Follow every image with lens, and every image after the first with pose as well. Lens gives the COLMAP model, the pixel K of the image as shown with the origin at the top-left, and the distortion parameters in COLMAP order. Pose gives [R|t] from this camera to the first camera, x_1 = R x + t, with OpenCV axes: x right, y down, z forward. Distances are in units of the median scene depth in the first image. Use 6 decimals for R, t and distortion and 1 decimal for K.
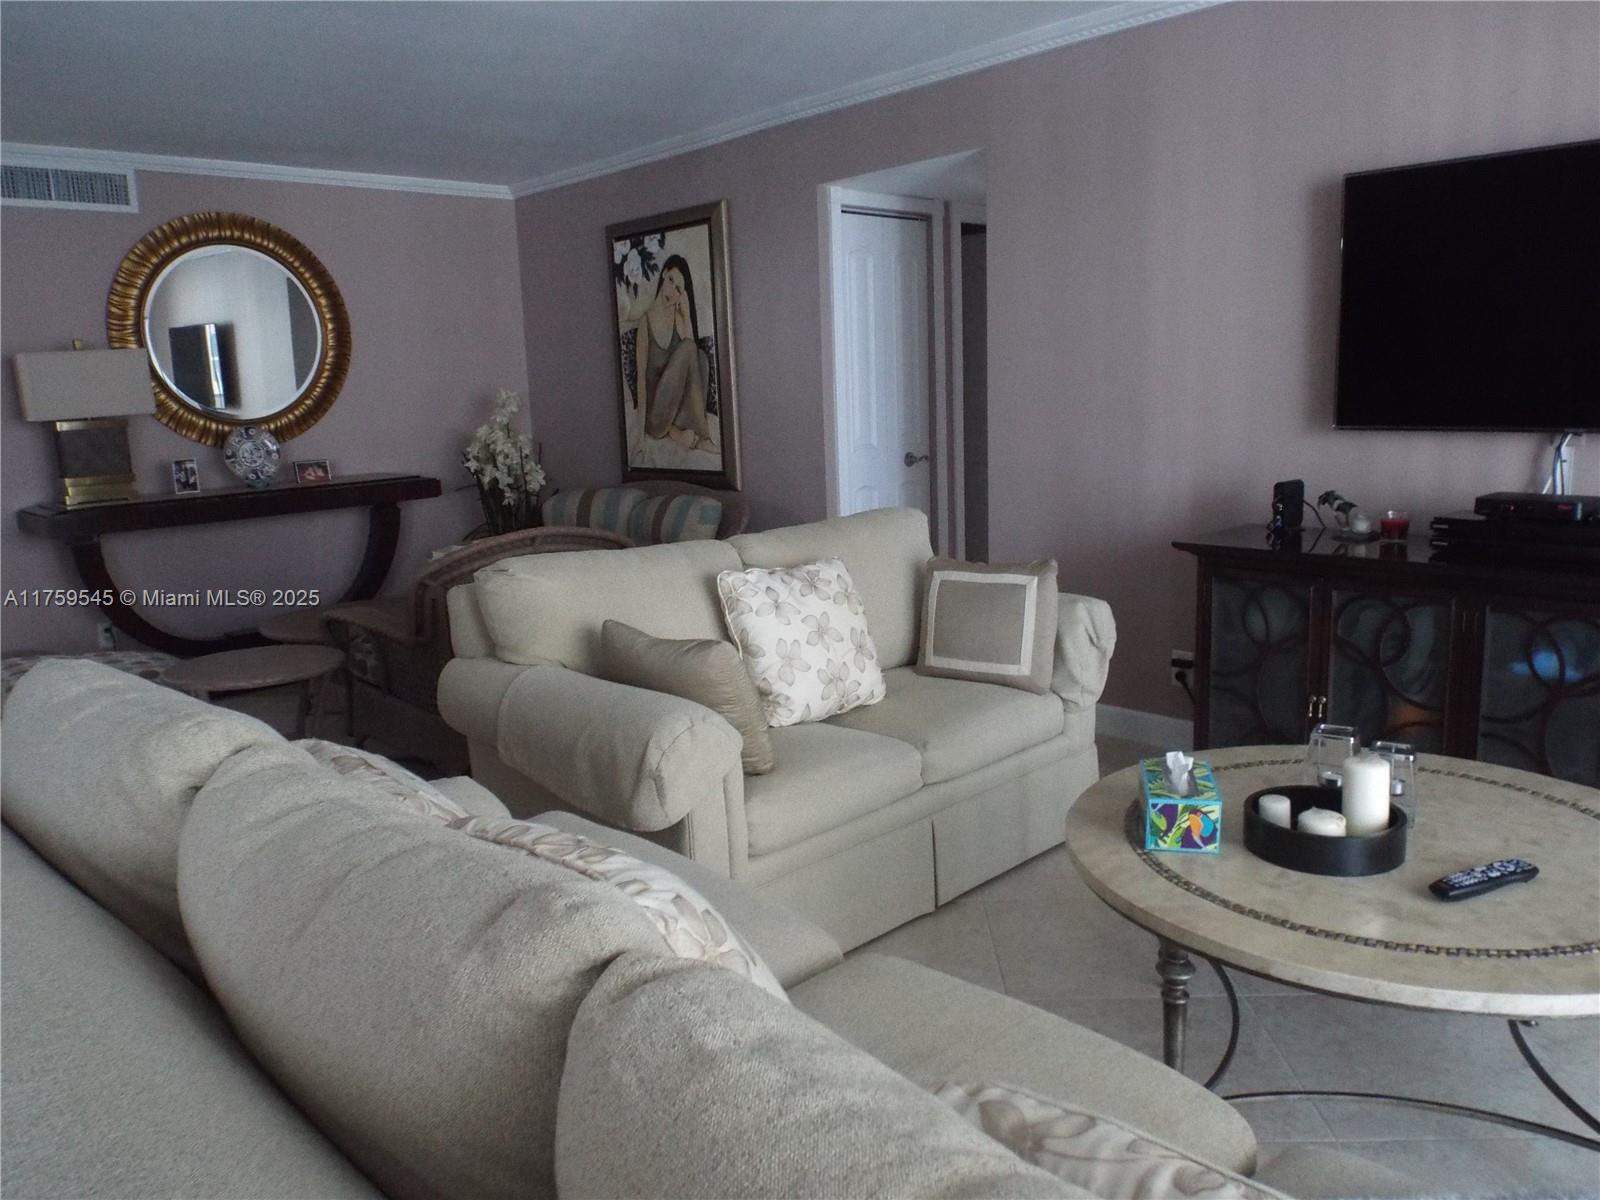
lens RADIAL K [[1198.5, 0, 799.9], [0, 1198.5, 591.2], [0, 0, 1]] dist [0.003787, -0.020429]
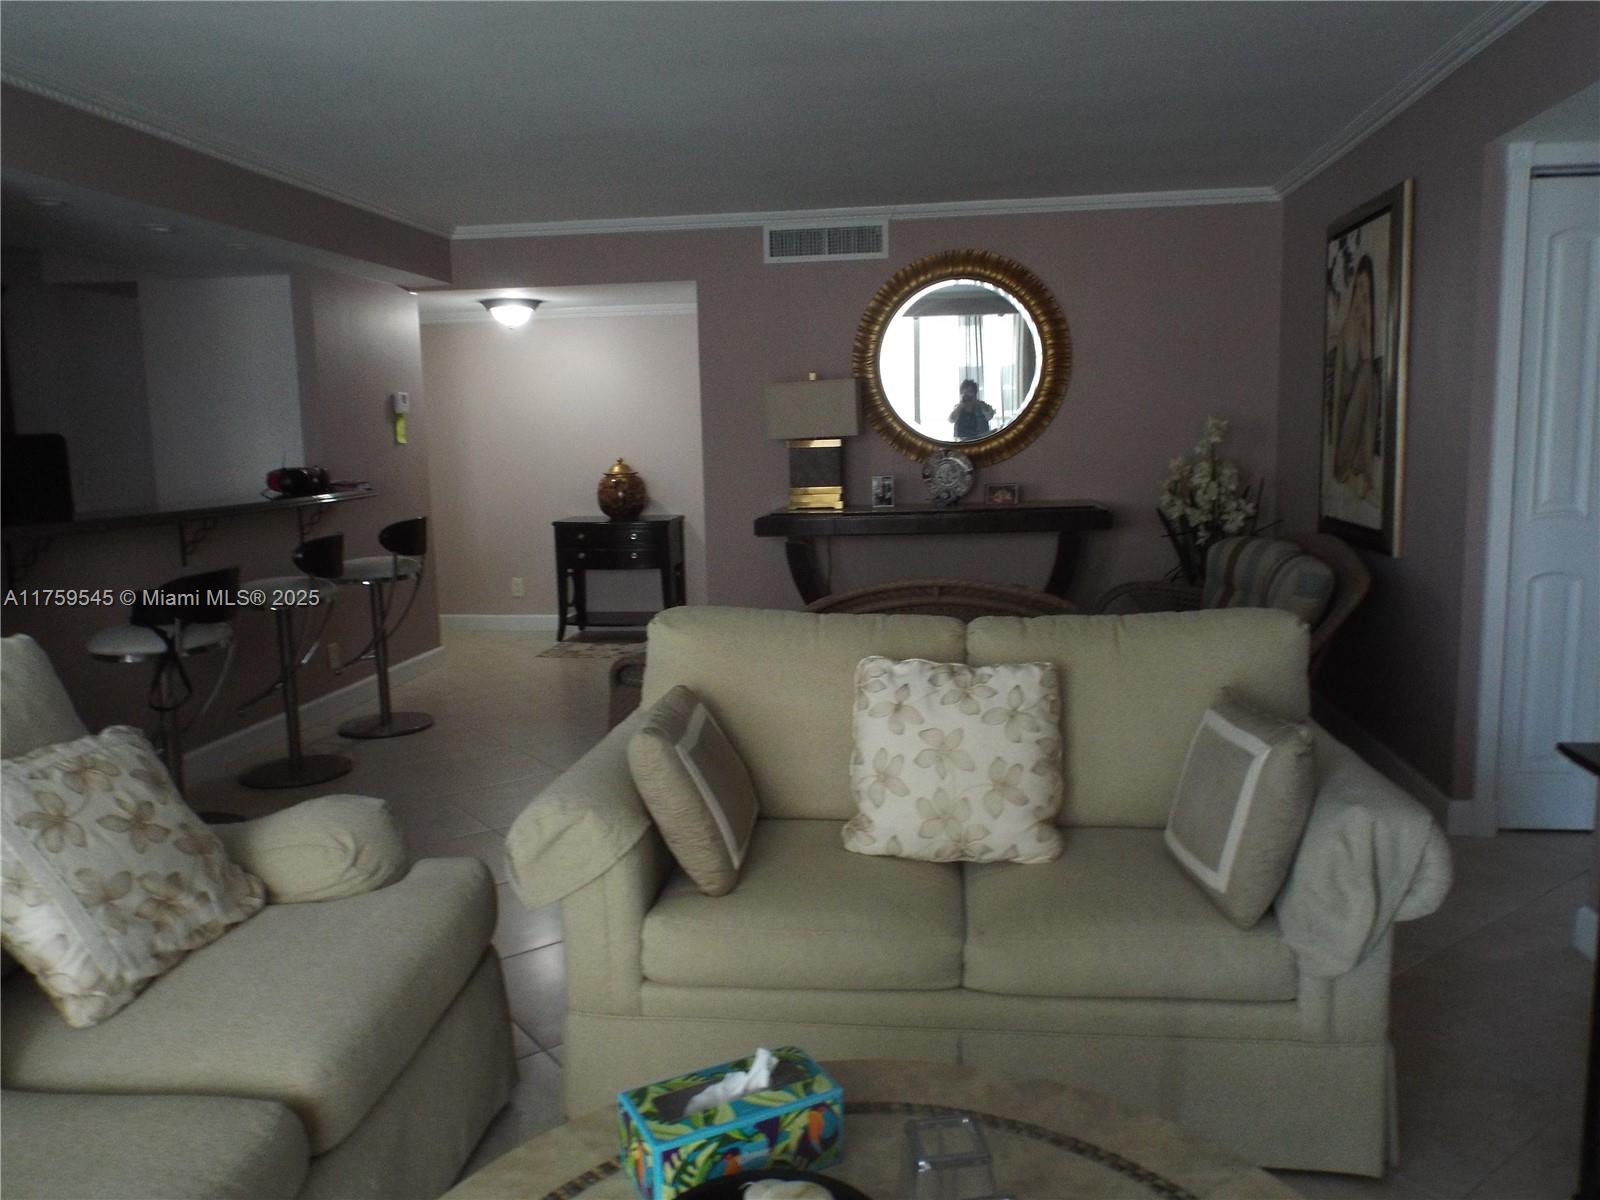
lens RADIAL K [[1198.5, 0, 799.9], [0, 1198.5, 591.2], [0, 0, 1]] dist [0.003787, -0.020429]
pose [[0.628540, 0.129757, -0.766877, 0.298398], [-0.133420, 0.989358, 0.058048, -0.056729], [0.766248, 0.065831, 0.639163, 0.223666]]
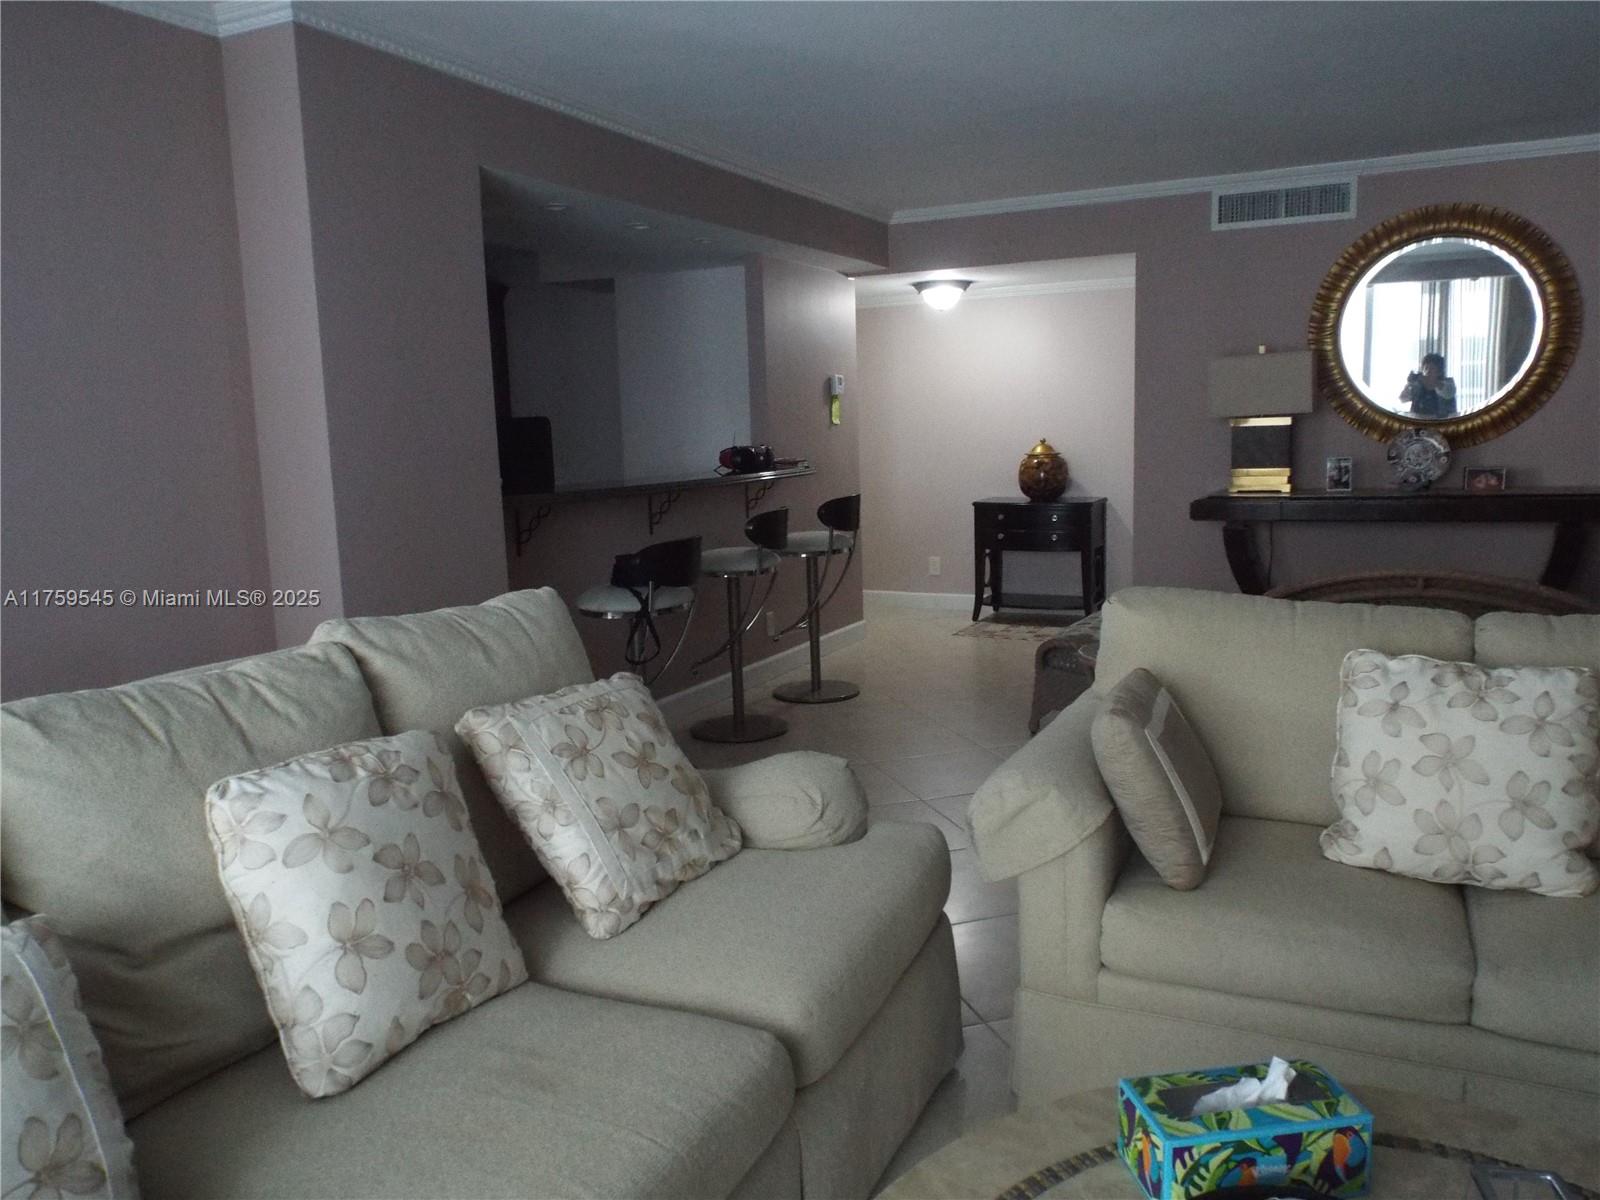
lens RADIAL K [[1198.5, 0, 799.9], [0, 1198.5, 591.2], [0, 0, 1]] dist [0.003787, -0.020429]
pose [[0.343168, 0.160651, -0.925433, 0.283105], [-0.144156, 0.982600, 0.117119, -0.049713], [0.928146, 0.093215, 0.360355, 0.205769]]
